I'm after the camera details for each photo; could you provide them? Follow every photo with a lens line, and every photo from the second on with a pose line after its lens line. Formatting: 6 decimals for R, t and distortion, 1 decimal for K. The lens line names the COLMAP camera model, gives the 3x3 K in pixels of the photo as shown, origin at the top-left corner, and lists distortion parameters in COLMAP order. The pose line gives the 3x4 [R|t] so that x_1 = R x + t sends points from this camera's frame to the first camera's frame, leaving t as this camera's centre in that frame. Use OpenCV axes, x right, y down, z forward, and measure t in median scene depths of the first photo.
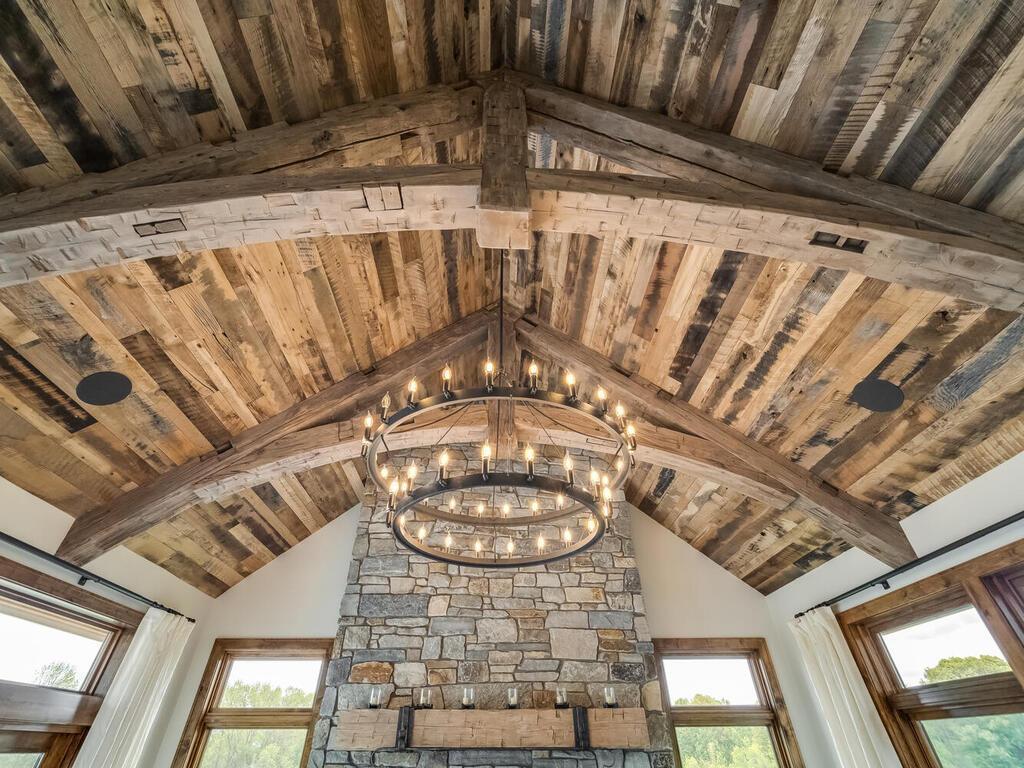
lens RADIAL K [[467.6, 0, 510.6], [0, 467.6, 384.7], [0, 0, 1]] dist [0.000375, 0.000082]
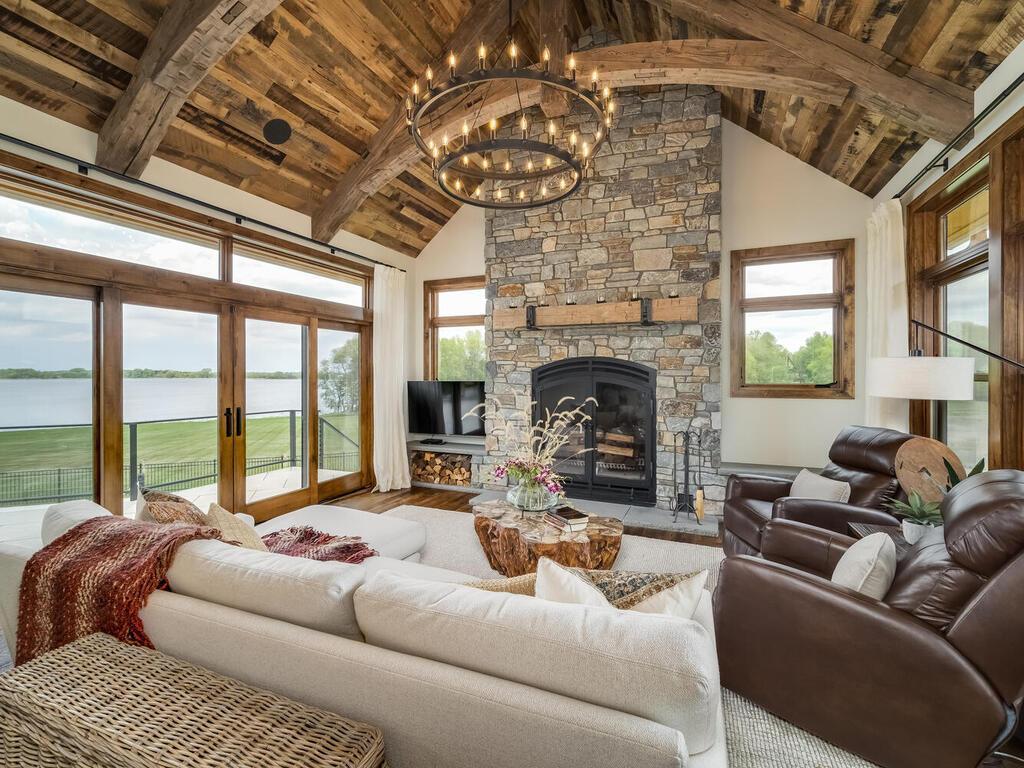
lens RADIAL K [[467.6, 0, 510.6], [0, 467.6, 384.7], [0, 0, 1]] dist [0.000375, 0.000082]
pose [[0.904452, 0.009610, -0.426468, 0.361586], [0.264560, 0.771613, 0.578465, -0.026529], [0.334627, -0.636020, 0.695344, -0.256792]]
